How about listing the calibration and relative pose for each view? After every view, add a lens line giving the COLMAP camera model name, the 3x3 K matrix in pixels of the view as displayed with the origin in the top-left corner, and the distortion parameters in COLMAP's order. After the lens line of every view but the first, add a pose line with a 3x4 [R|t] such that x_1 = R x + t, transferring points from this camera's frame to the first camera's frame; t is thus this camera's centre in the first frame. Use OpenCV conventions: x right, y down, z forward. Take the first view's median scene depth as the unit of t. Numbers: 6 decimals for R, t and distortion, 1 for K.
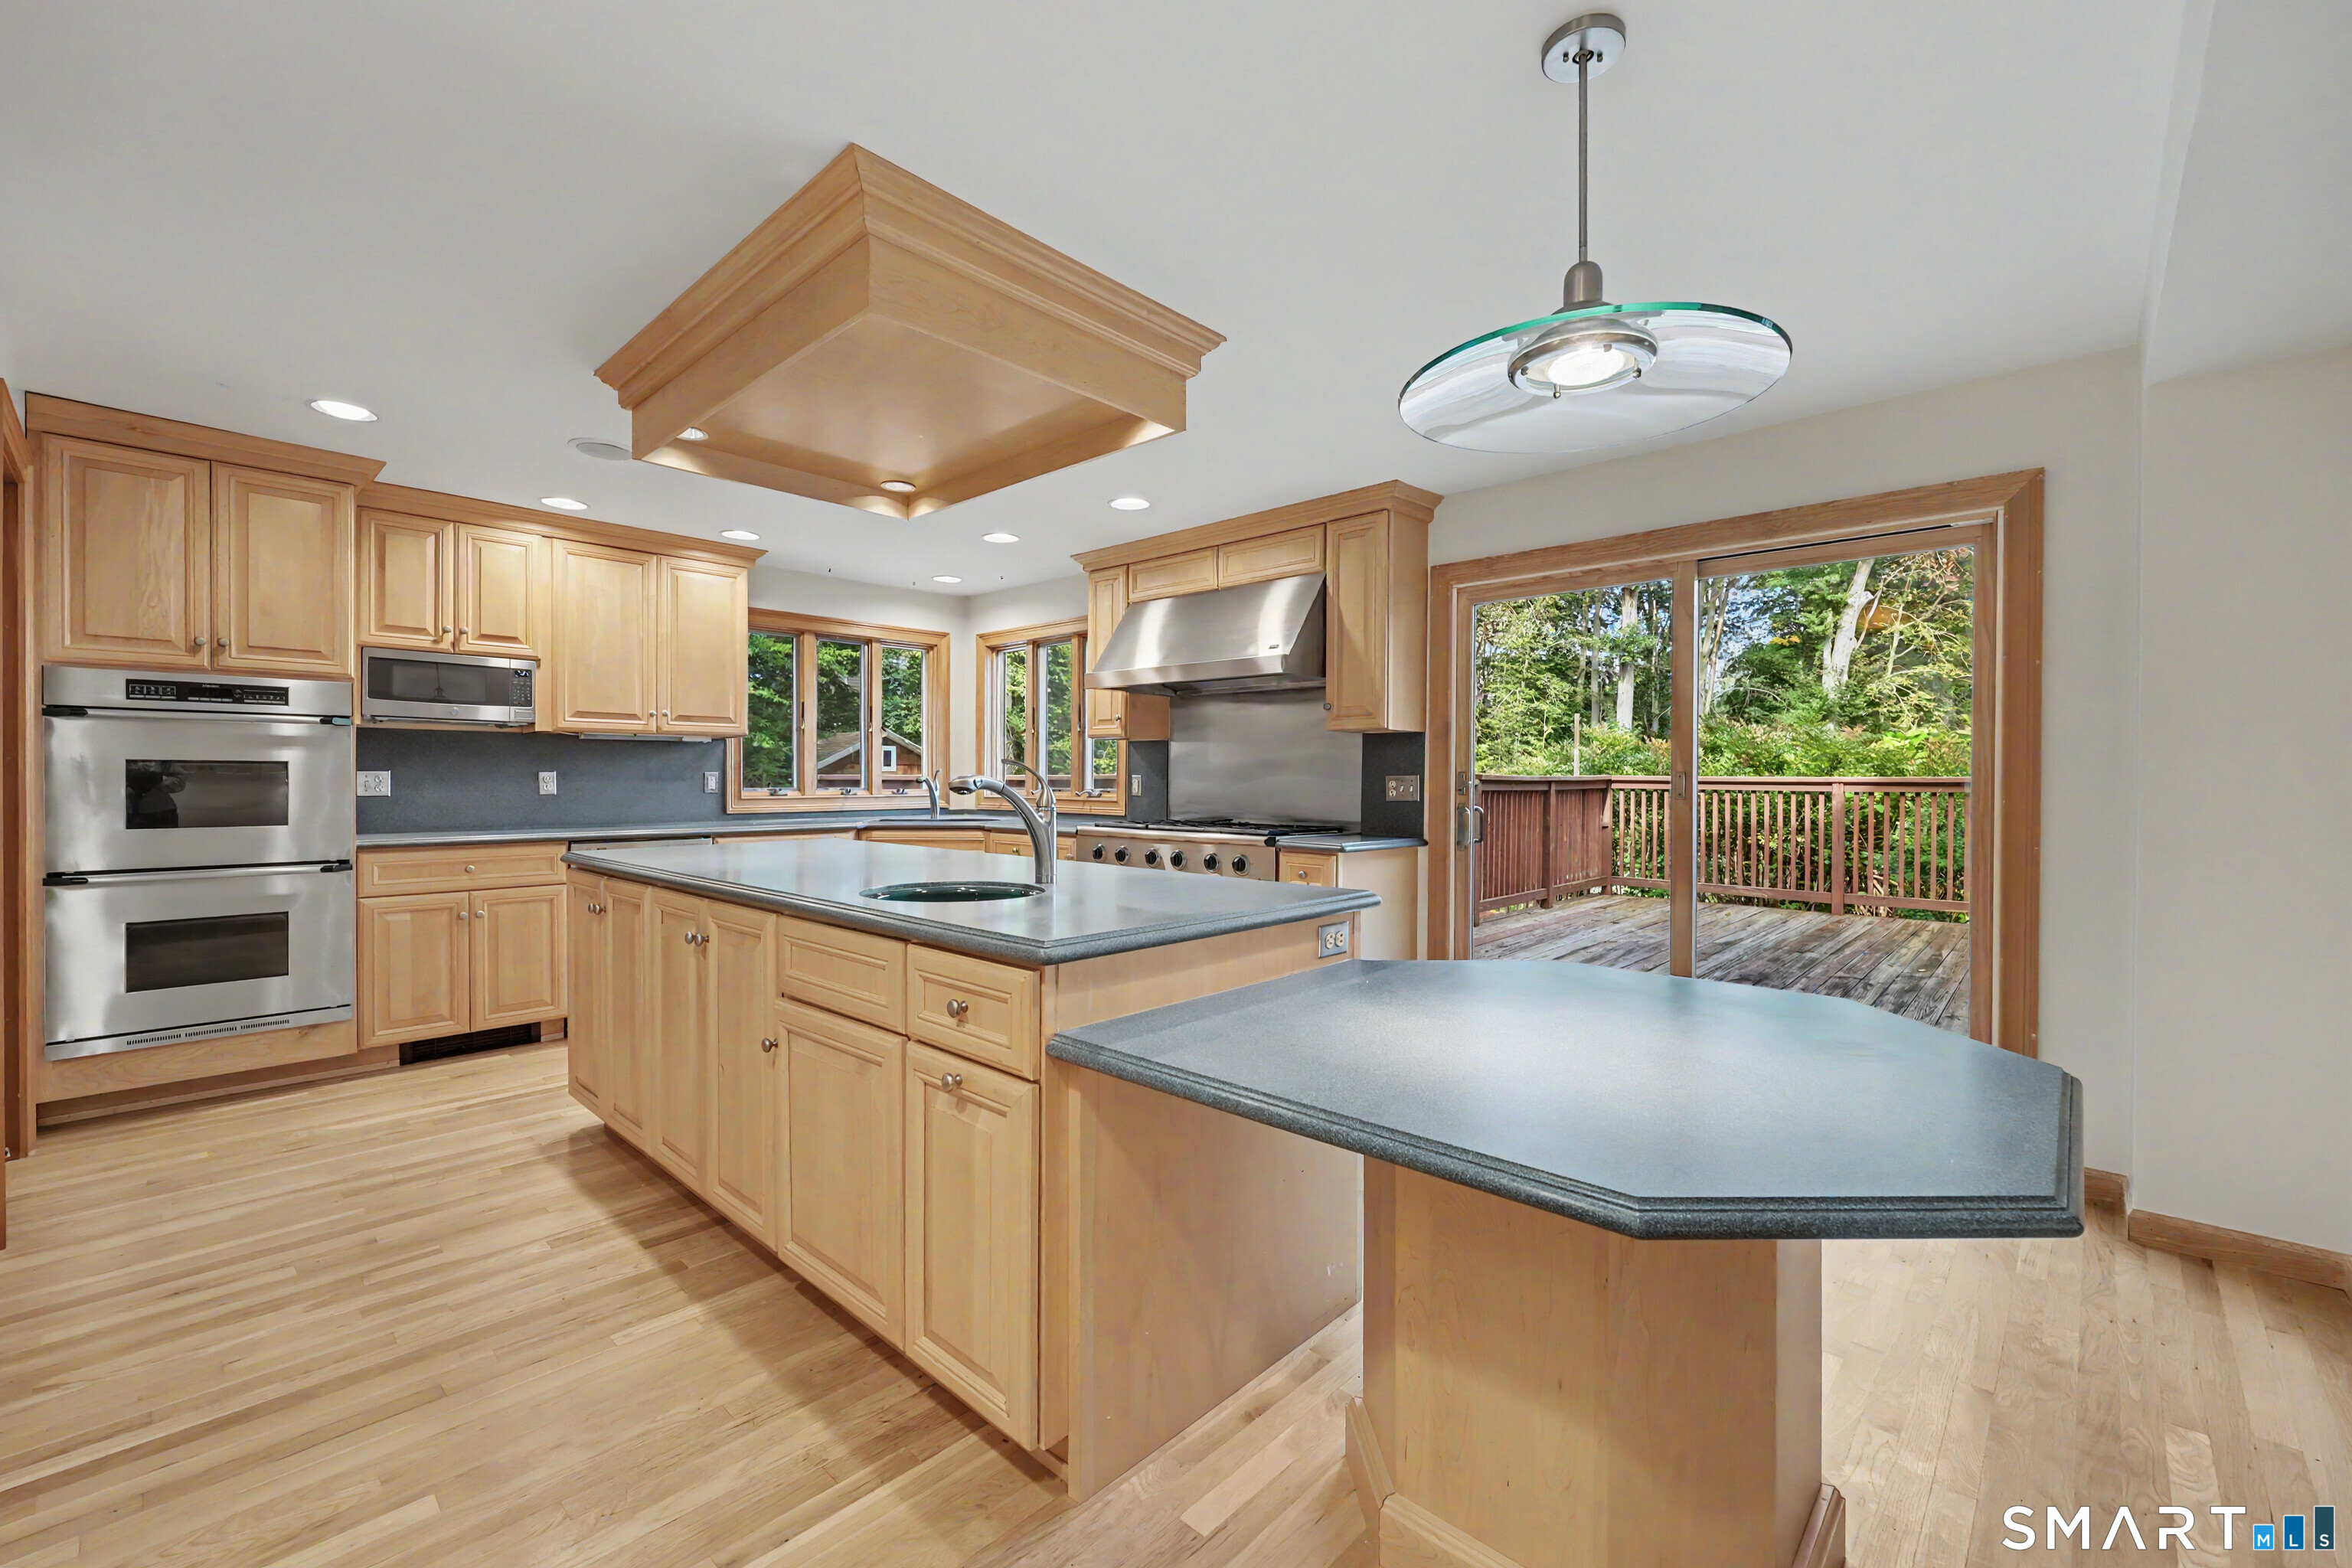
lens RADIAL K [[958.4, 0, 1176.2], [0, 958.4, 785.9], [0, 0, 1]] dist [-0.002100, 0.000004]
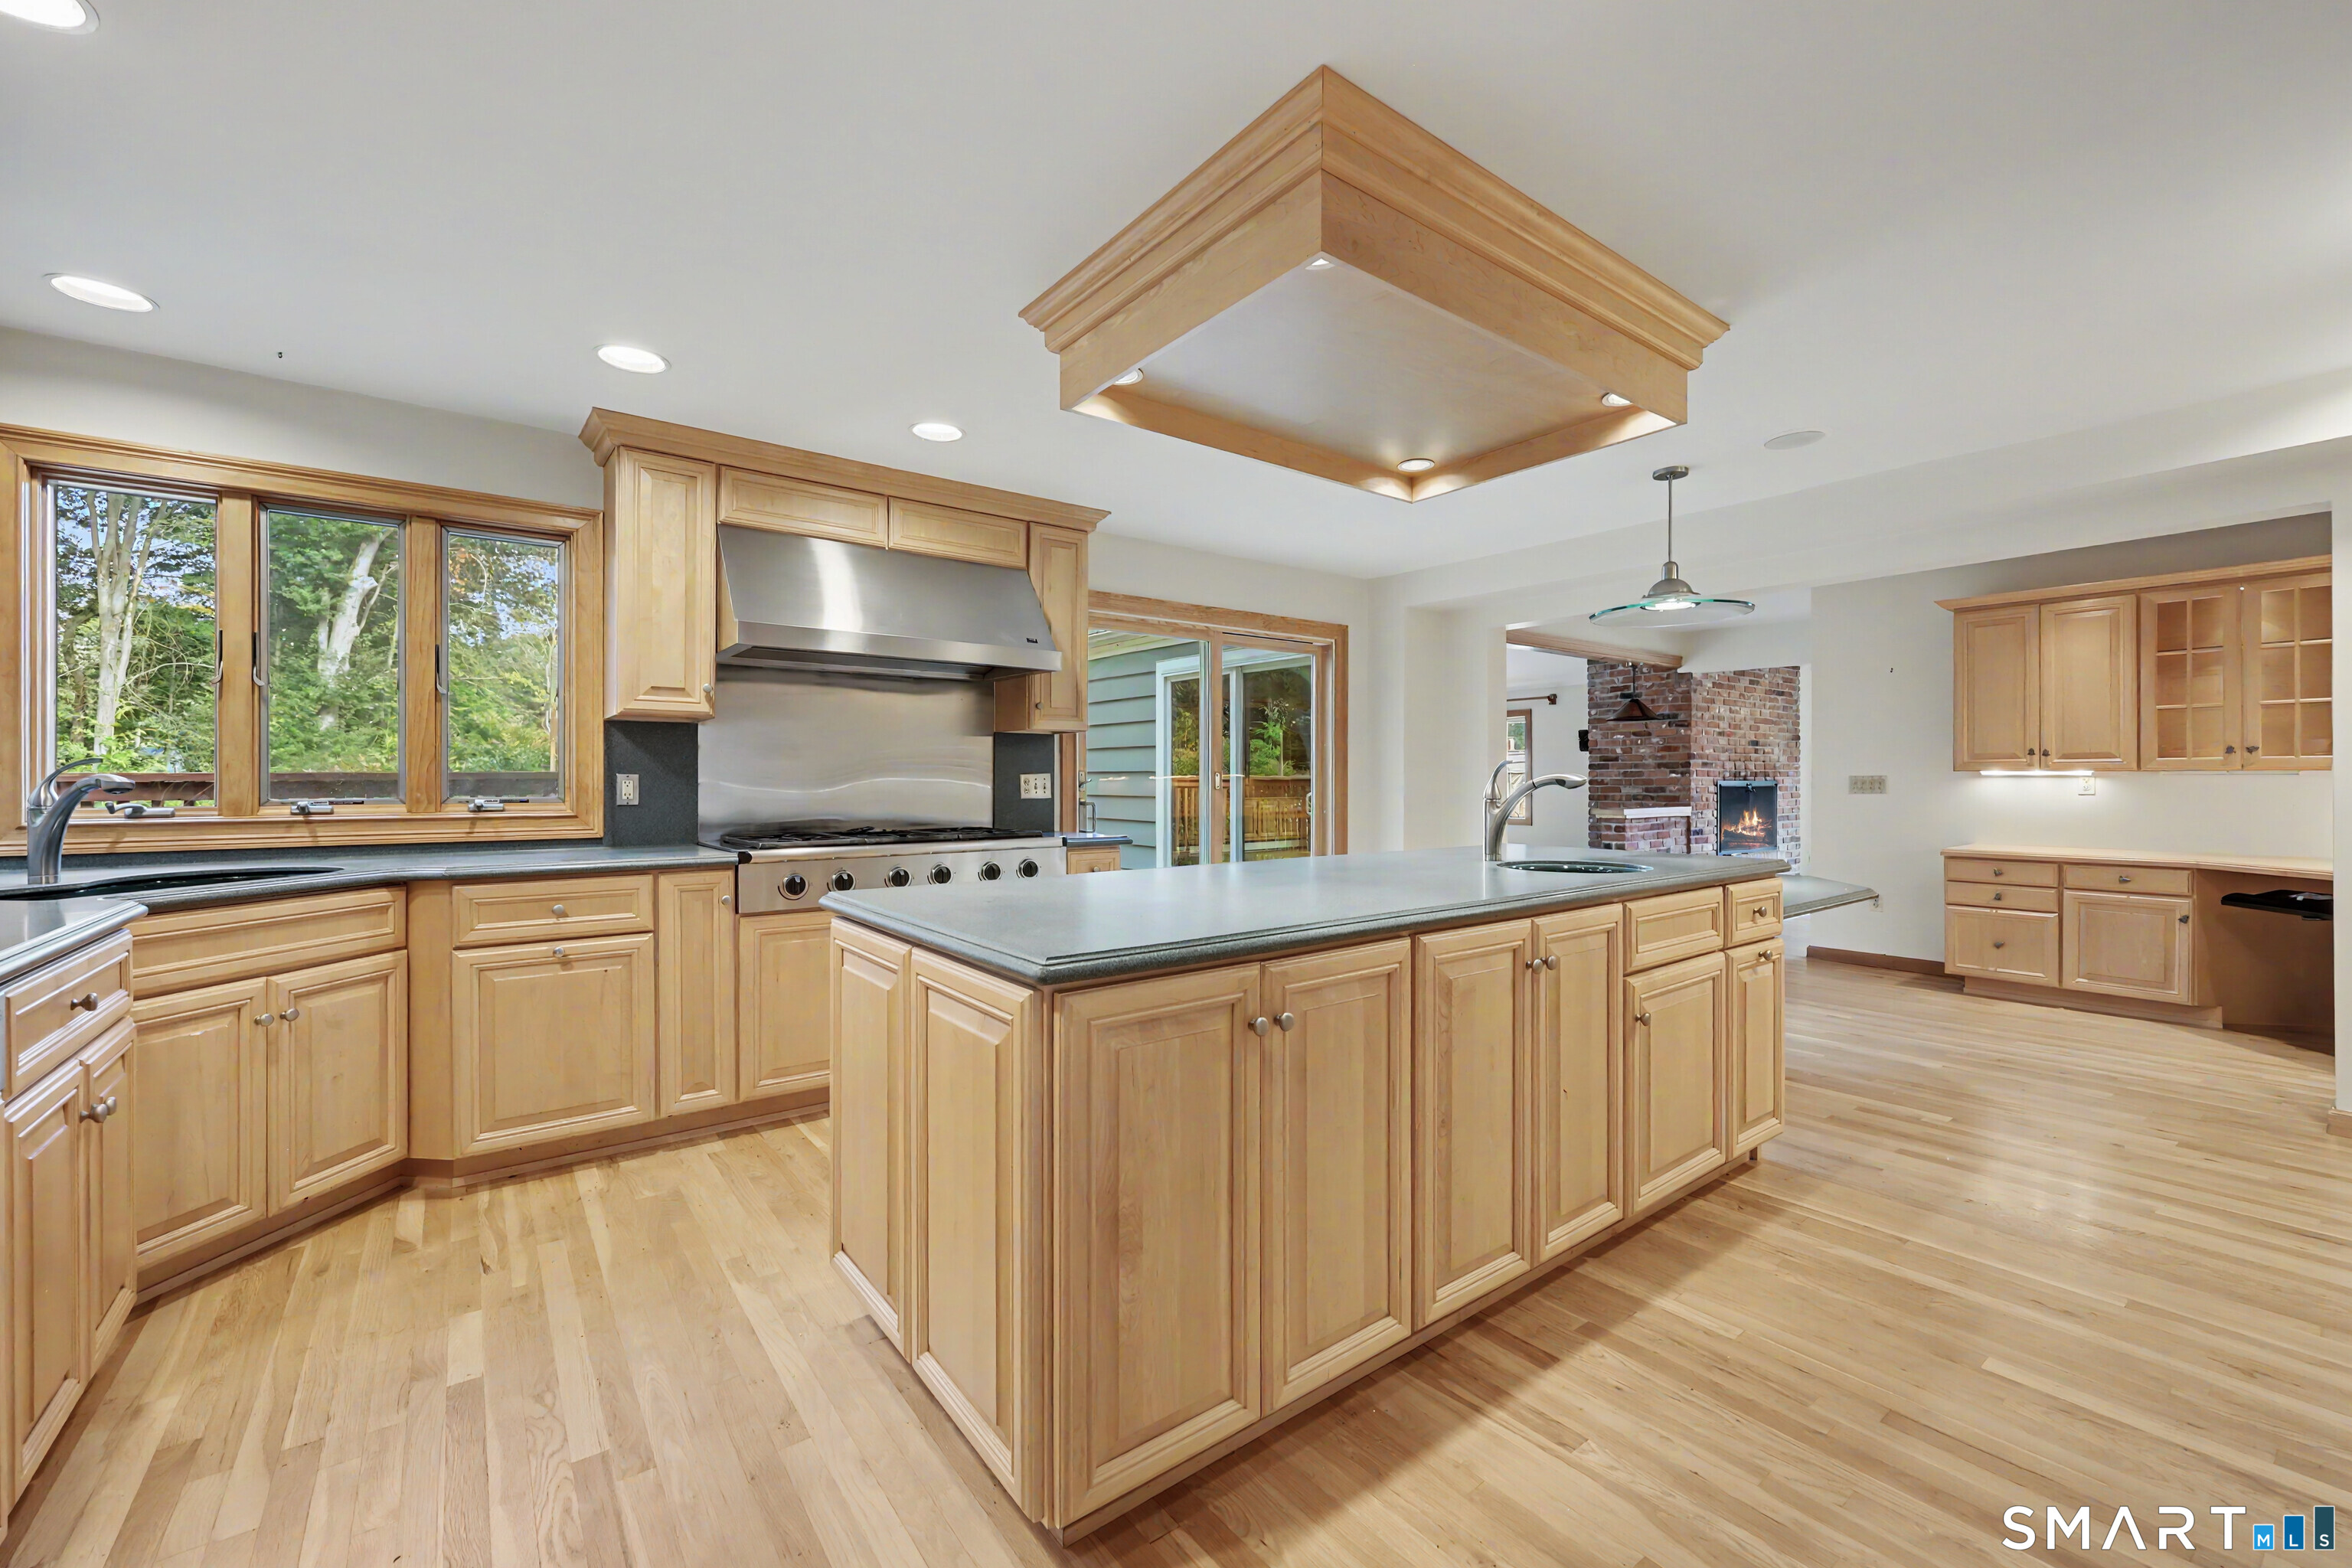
lens RADIAL K [[958.4, 0, 1183.1], [0, 958.4, 776.7], [0, 0, 1]] dist [-0.002100, 0.000004]
pose [[0.166355, -0.004067, 0.986058, -0.813610], [0.011043, 0.999936, 0.002262, -0.008760], [-0.986004, 0.010513, 0.166389, 0.680286]]
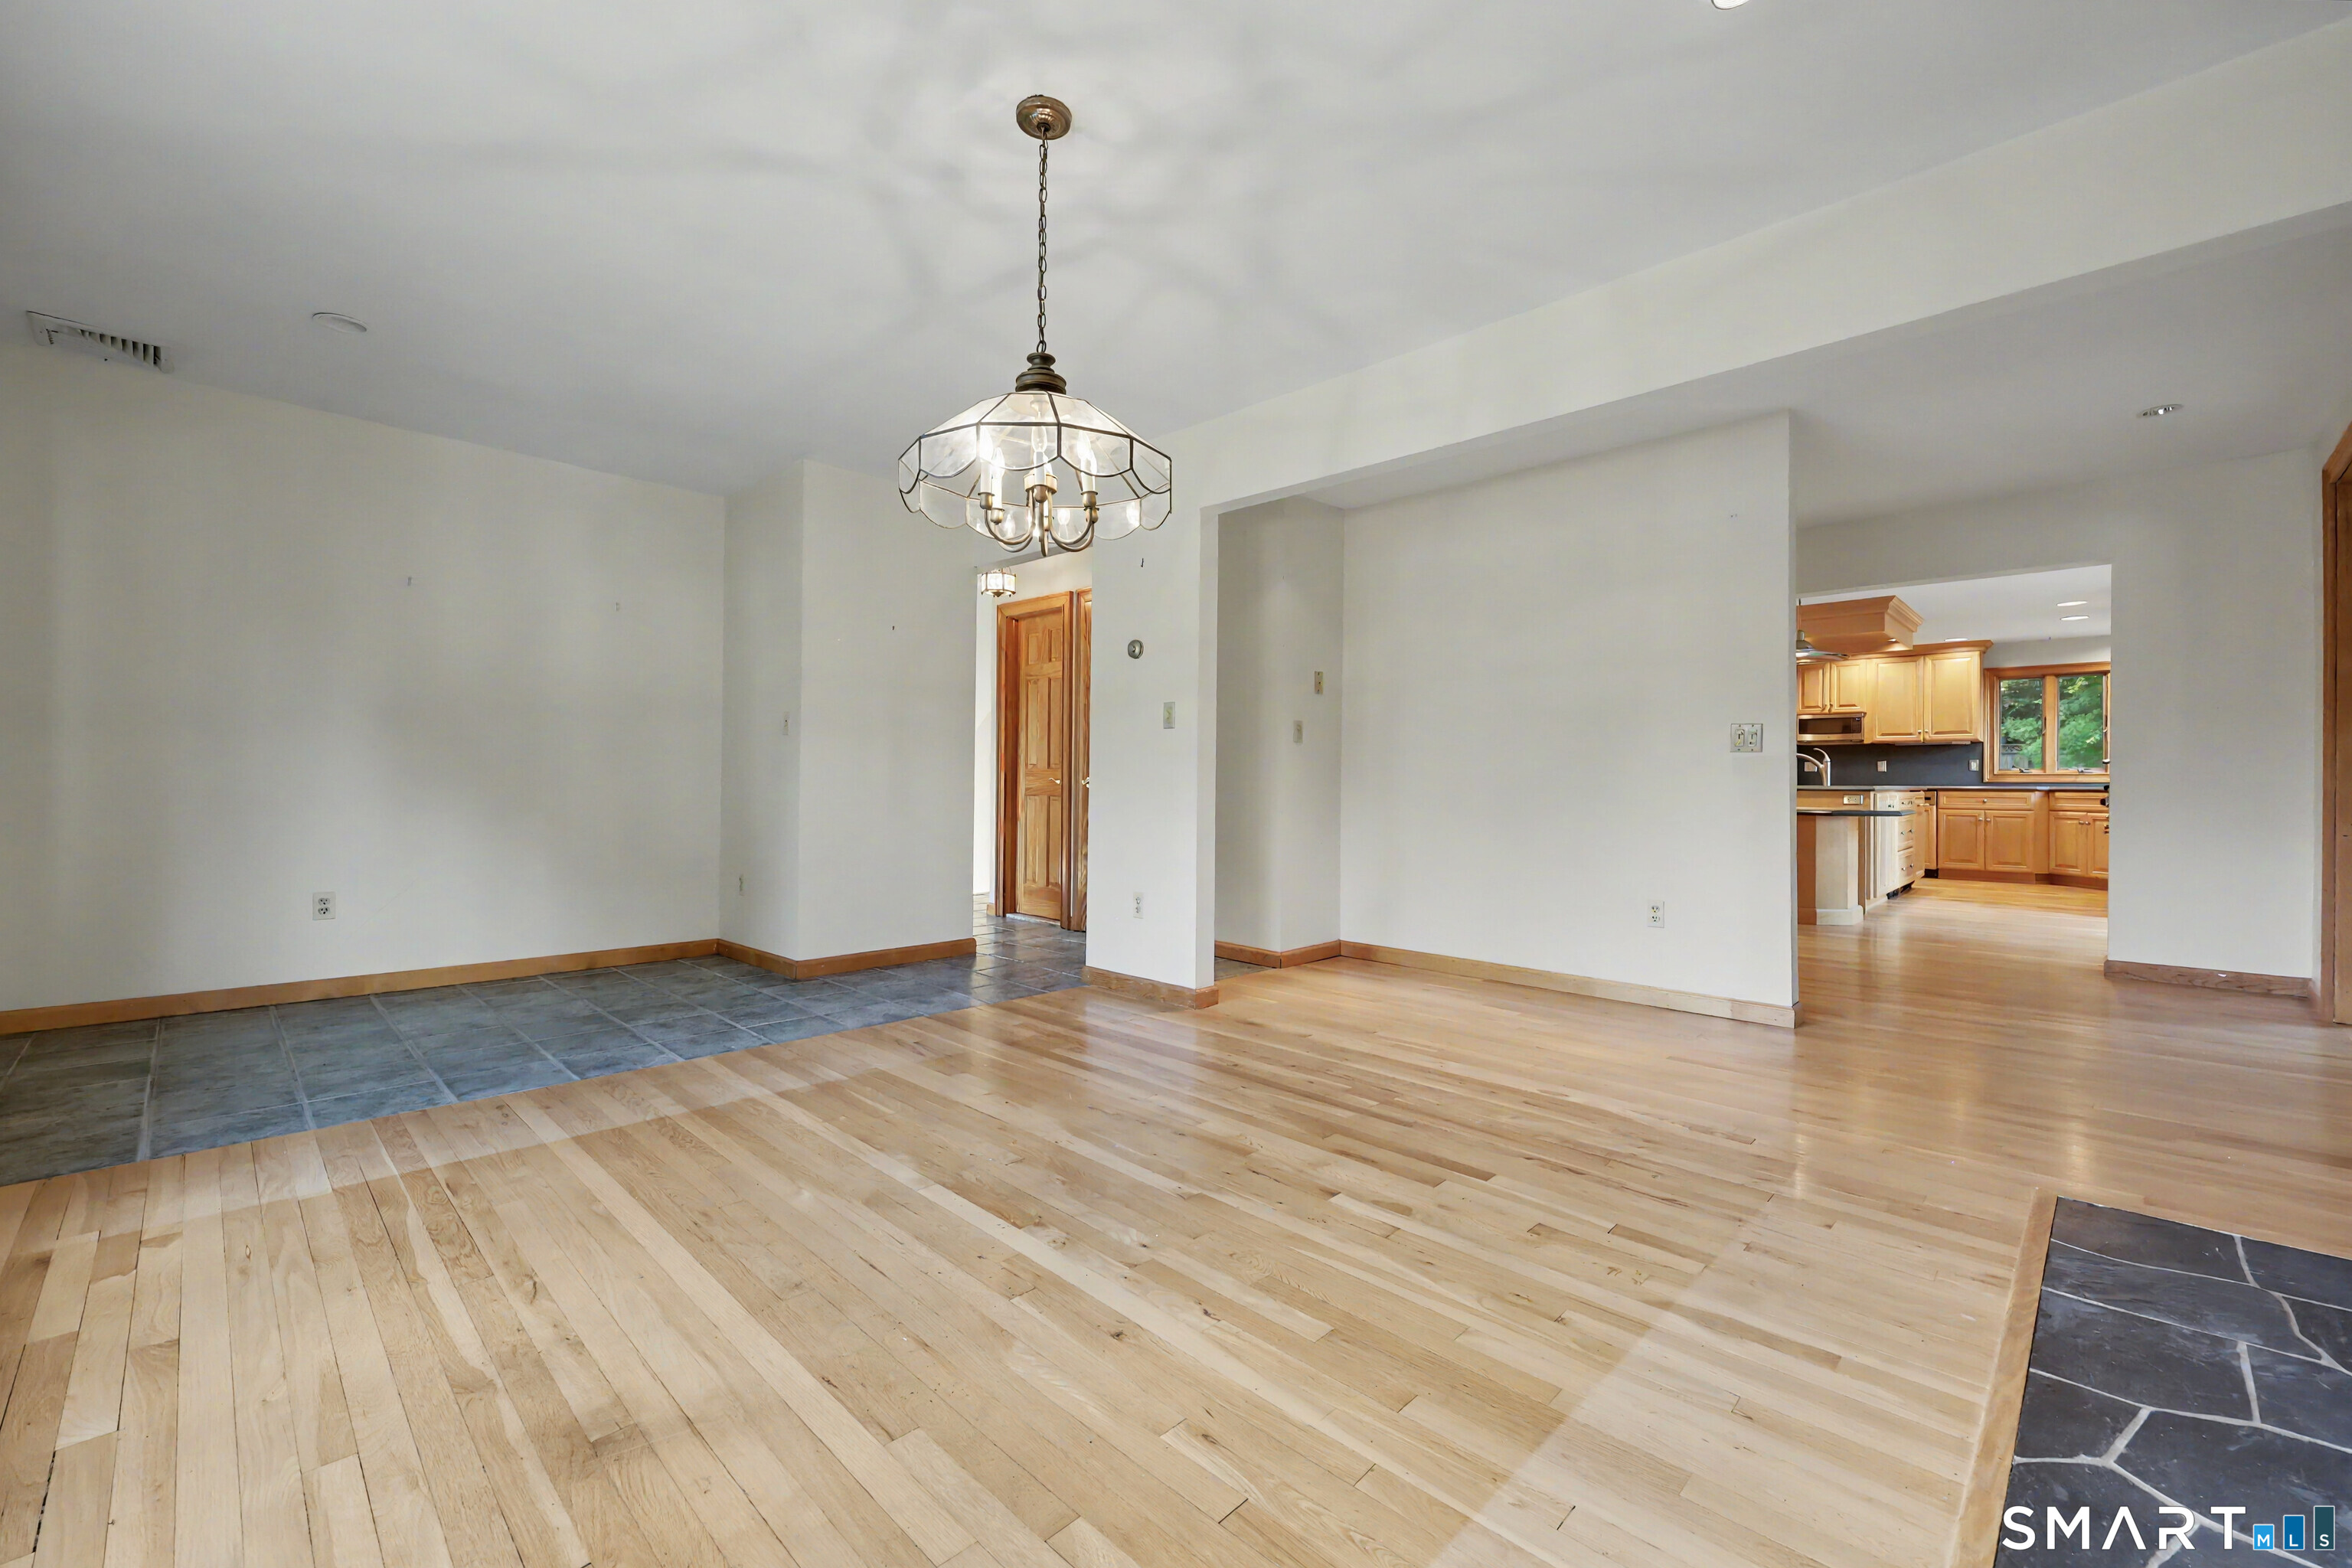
lens RADIAL K [[958.4, 0, 1181.4], [0, 958.4, 776.9], [0, 0, 1]] dist [-0.002100, 0.000004]
pose [[-0.027308, -0.005988, -0.999609, 1.065890], [-0.012469, 0.999906, -0.005649, 0.036089], [0.999549, 0.012310, -0.027380, -0.374484]]
